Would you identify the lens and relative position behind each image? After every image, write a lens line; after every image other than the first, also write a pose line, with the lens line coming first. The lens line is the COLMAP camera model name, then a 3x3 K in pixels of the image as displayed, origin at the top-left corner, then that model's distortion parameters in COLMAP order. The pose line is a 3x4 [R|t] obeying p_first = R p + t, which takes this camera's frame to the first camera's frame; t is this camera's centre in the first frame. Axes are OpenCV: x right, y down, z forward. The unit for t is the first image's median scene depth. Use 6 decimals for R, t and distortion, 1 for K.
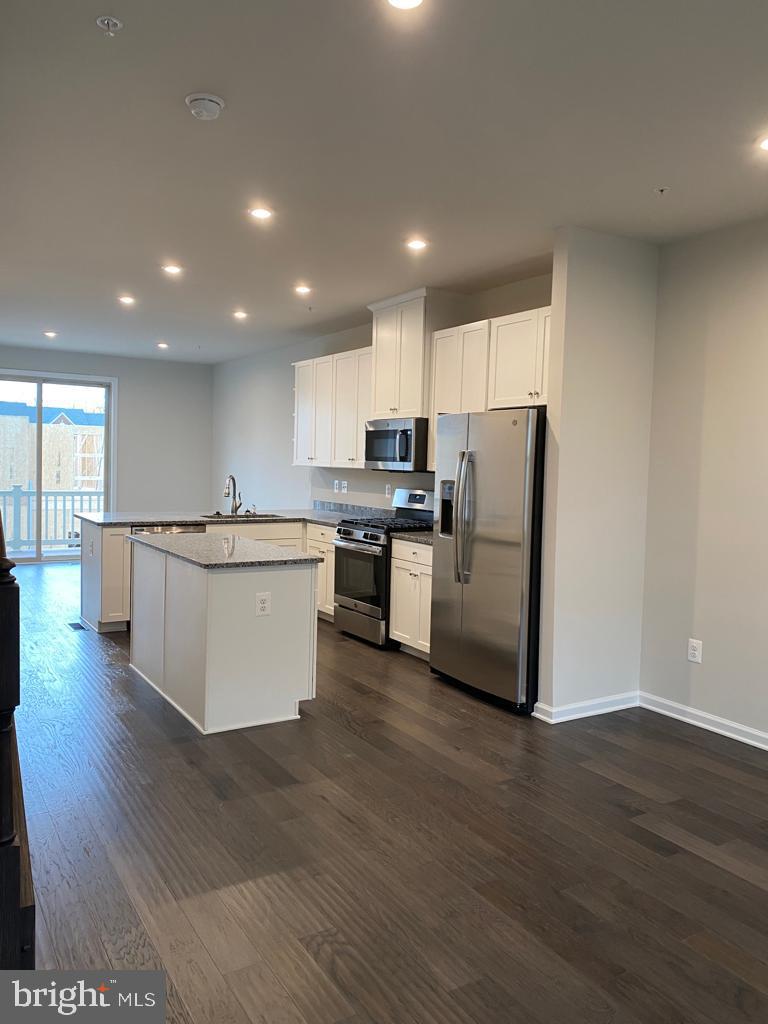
lens RADIAL K [[785.8, 0, 394.7], [0, 785.8, 511.4], [0, 0, 1]] dist [0.006554, -0.008664]
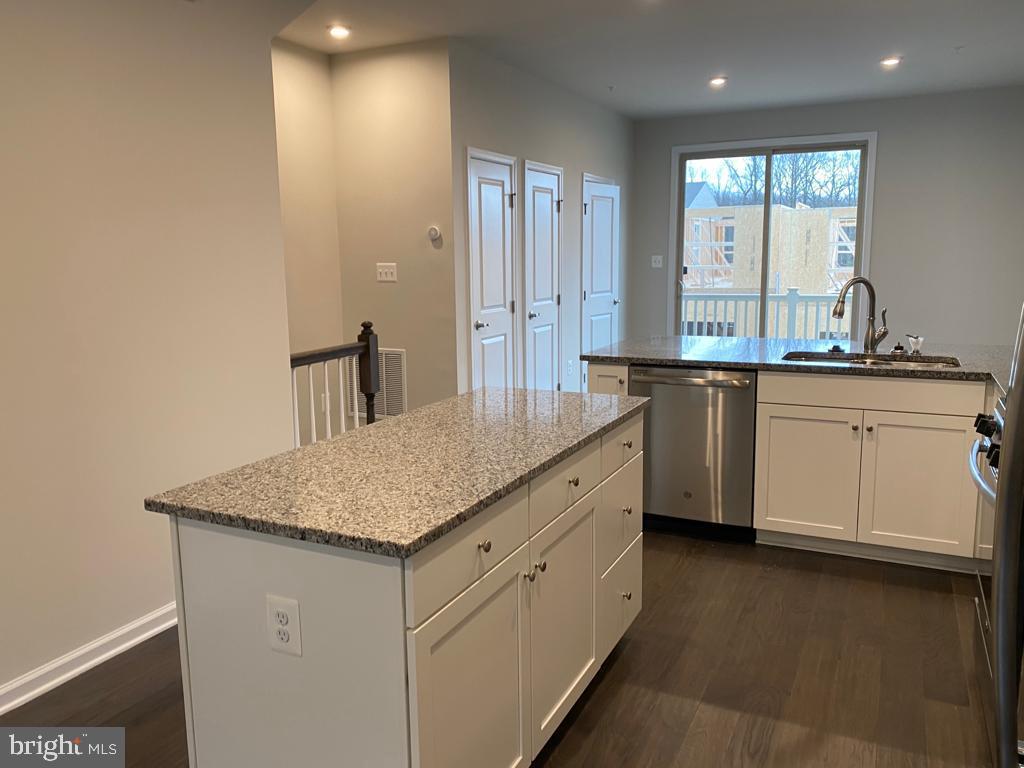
lens RADIAL K [[785.8, 0, 504.5], [0, 785.8, 376.2], [0, 0, 1]] dist [0.006554, -0.008664]
pose [[0.512880, 0.097802, -0.852871, 0.149544], [-0.024858, 0.994764, 0.099125, -0.032586], [0.858100, -0.029638, 0.512626, 0.650326]]
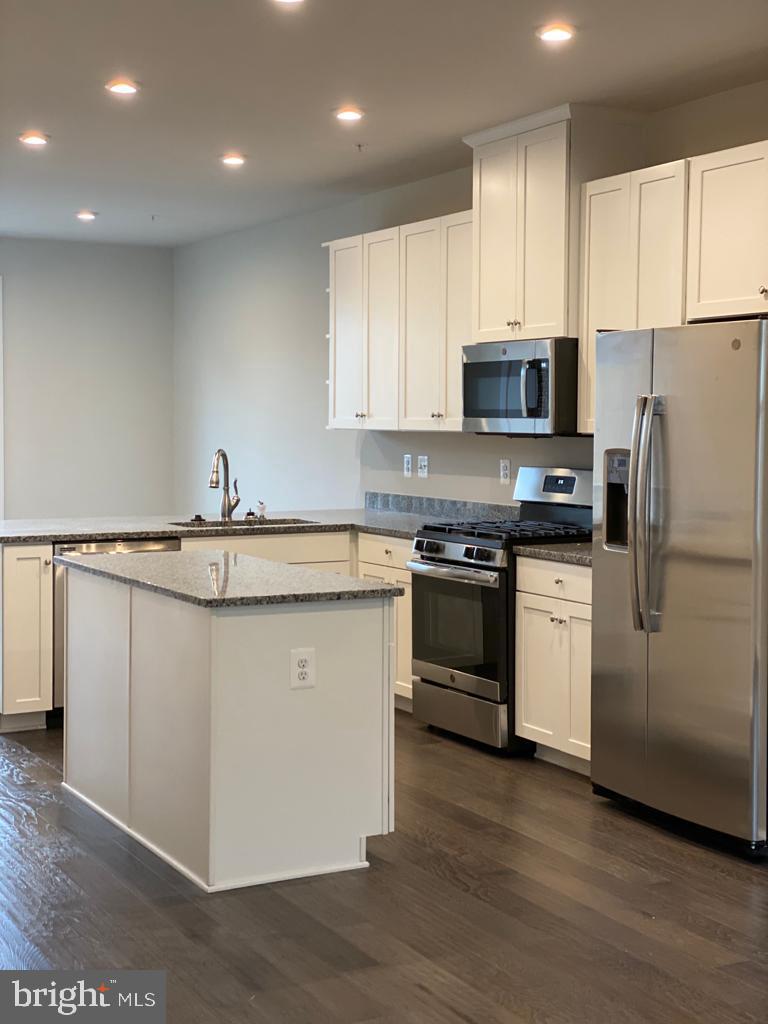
lens RADIAL K [[1550.8, 0, 383.0], [0, 1550.8, 495.6], [0, 0, 1]] dist [0.056676, 0.000000]
pose [[0.996939, -0.018936, -0.075861, -0.013676], [0.017936, 0.999743, -0.013843, 0.005021], [0.076103, 0.012440, 0.997022, -0.103427]]
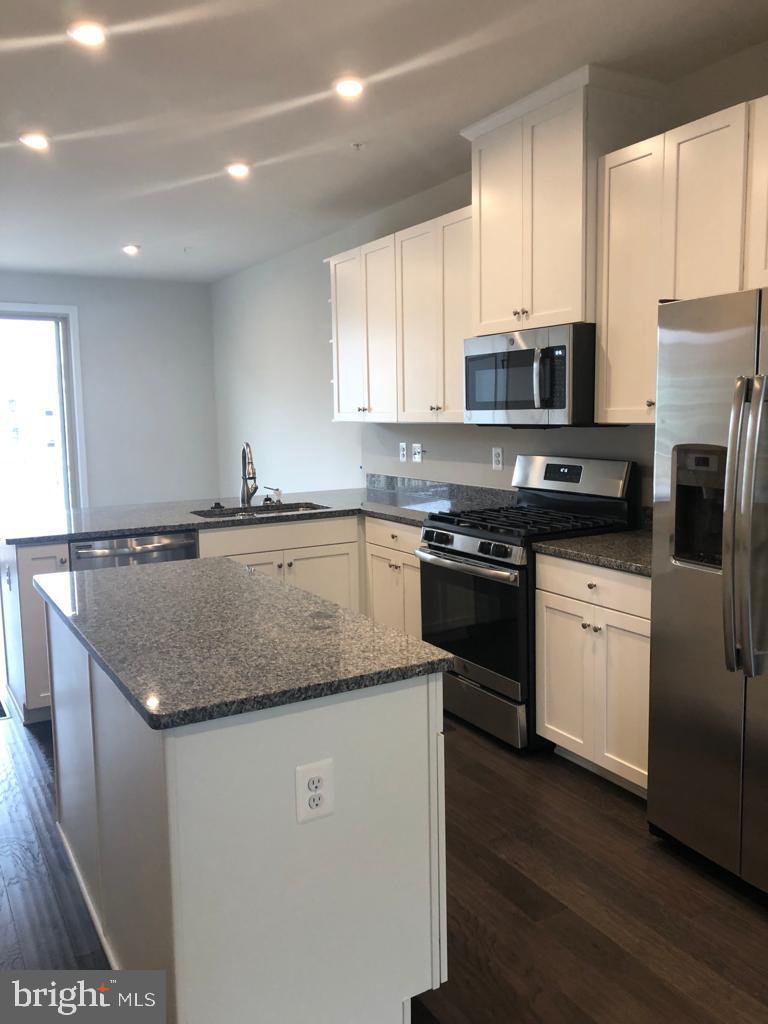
lens RADIAL K [[826.2, 0, 405.0], [0, 826.2, 530.3], [0, 0, 1]] dist [0.000527, -0.044881]
pose [[0.998933, -0.038069, -0.026157, -0.077721], [0.040079, 0.995893, 0.081181, -0.030637], [0.022959, -0.082142, 0.996356, 0.436554]]
